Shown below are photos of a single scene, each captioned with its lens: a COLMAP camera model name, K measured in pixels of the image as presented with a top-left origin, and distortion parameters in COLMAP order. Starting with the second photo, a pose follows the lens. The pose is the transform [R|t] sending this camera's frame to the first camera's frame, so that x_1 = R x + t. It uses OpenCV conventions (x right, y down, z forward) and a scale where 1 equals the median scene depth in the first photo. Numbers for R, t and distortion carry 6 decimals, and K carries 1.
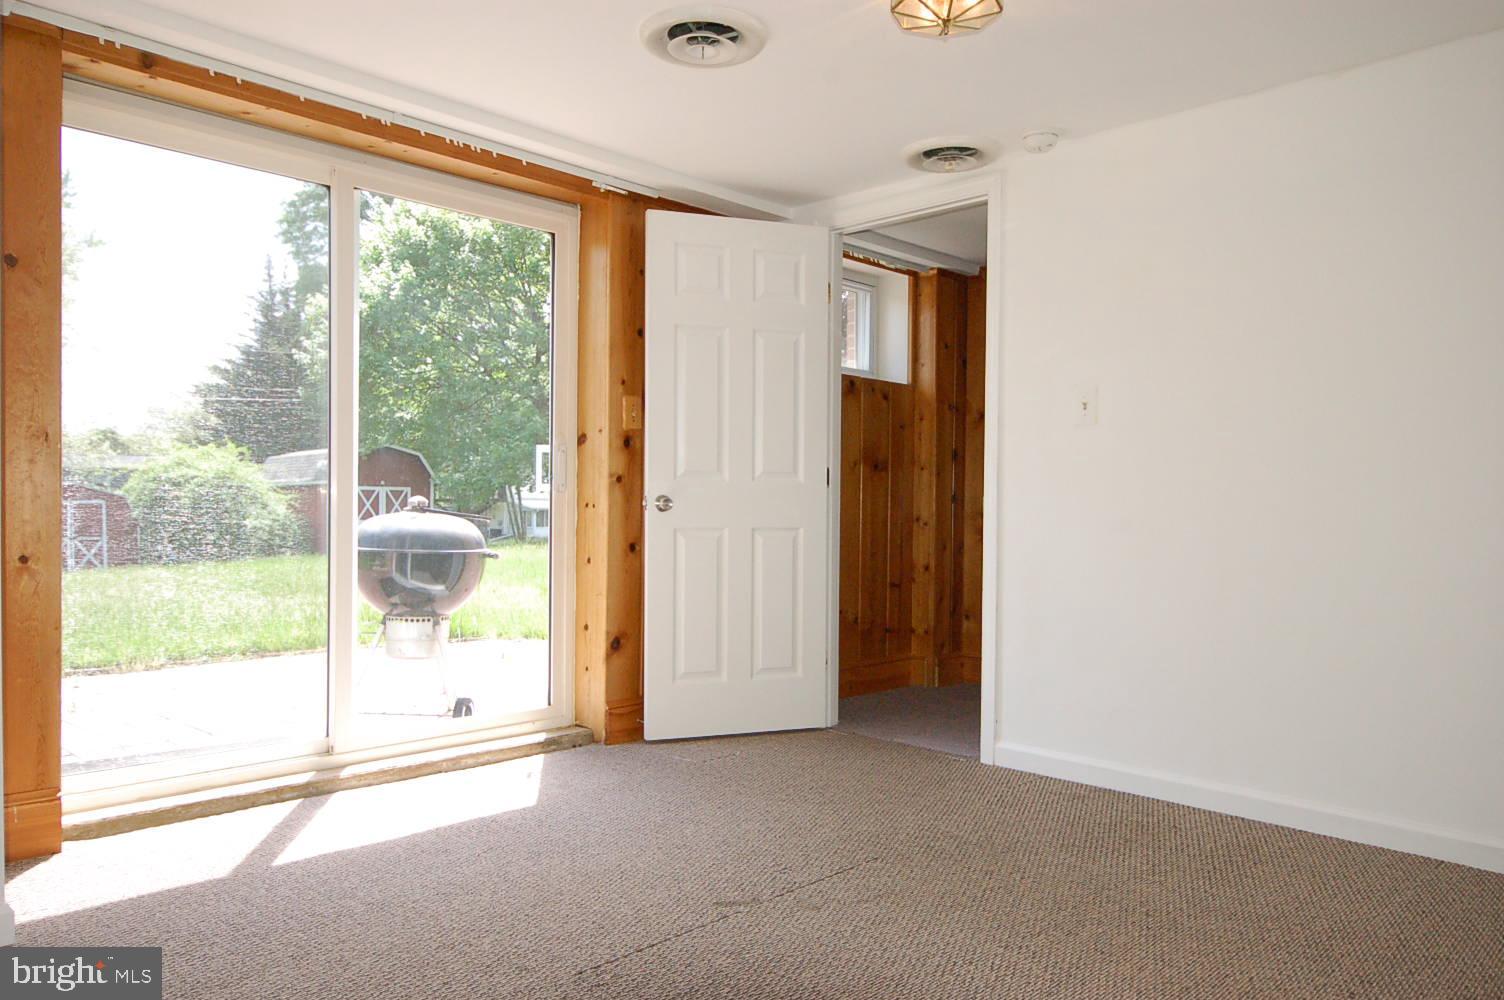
lens RADIAL K [[1073.5, 0, 745.6], [0, 1073.5, 524.2], [0, 0, 1]] dist [0.027749, -0.024197]
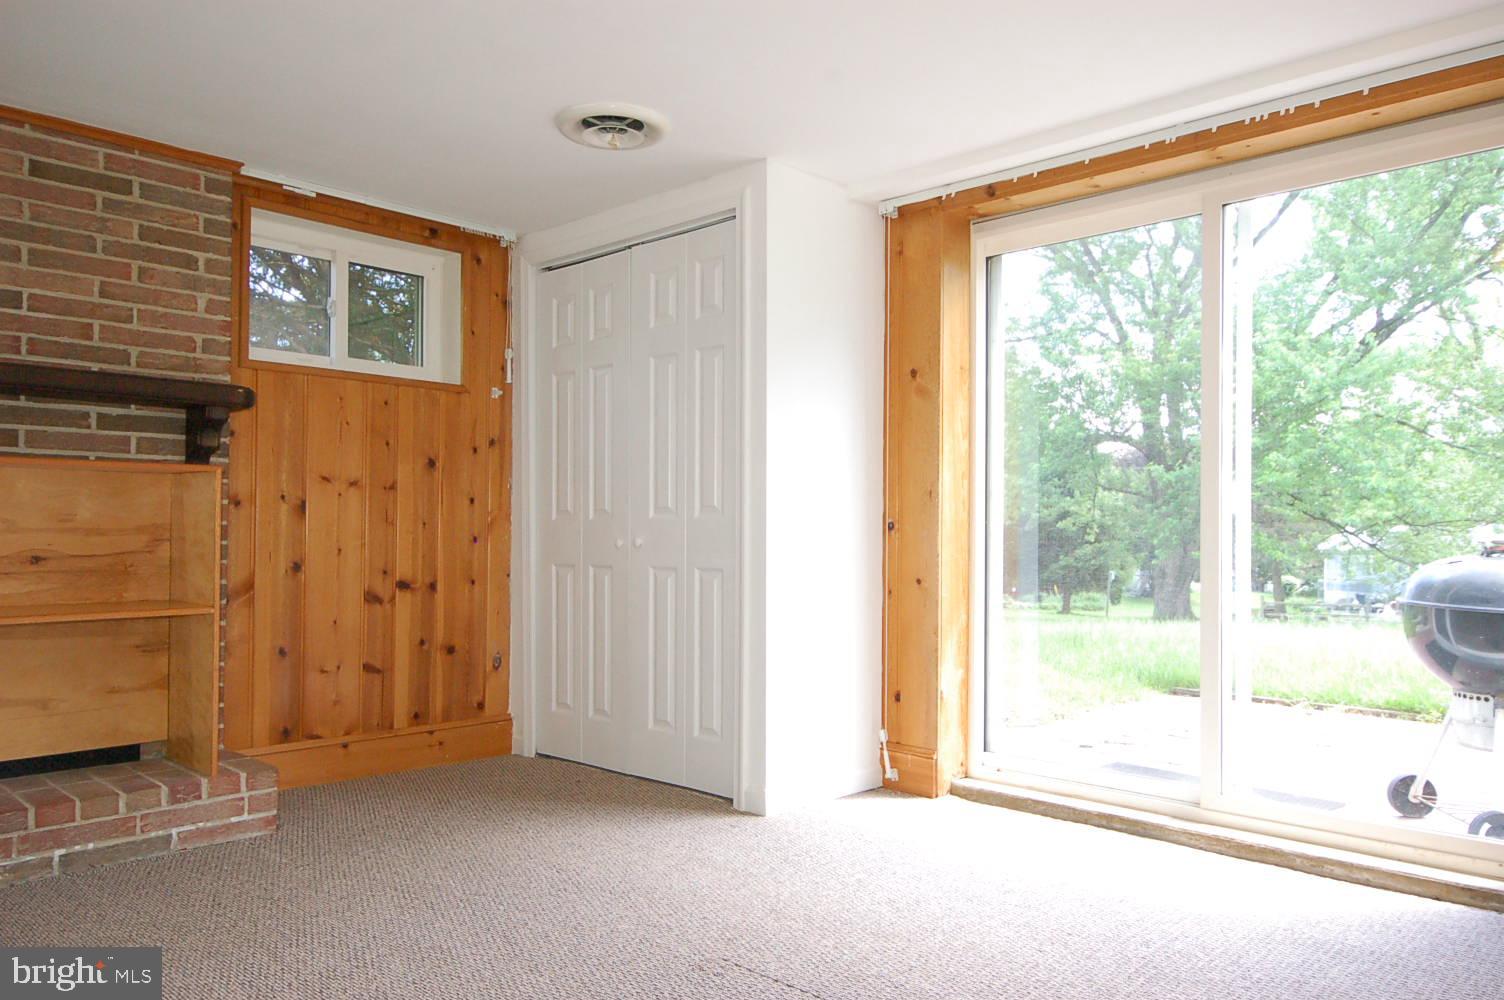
lens RADIAL K [[1073.5, 0, 745.6], [0, 1073.5, 524.2], [0, 0, 1]] dist [0.027749, -0.024197]
pose [[0.000625, -0.021826, -0.999762, 0.618449], [-0.025705, 0.999431, -0.021835, -0.004537], [0.999669, 0.025712, 0.000064, 0.646201]]
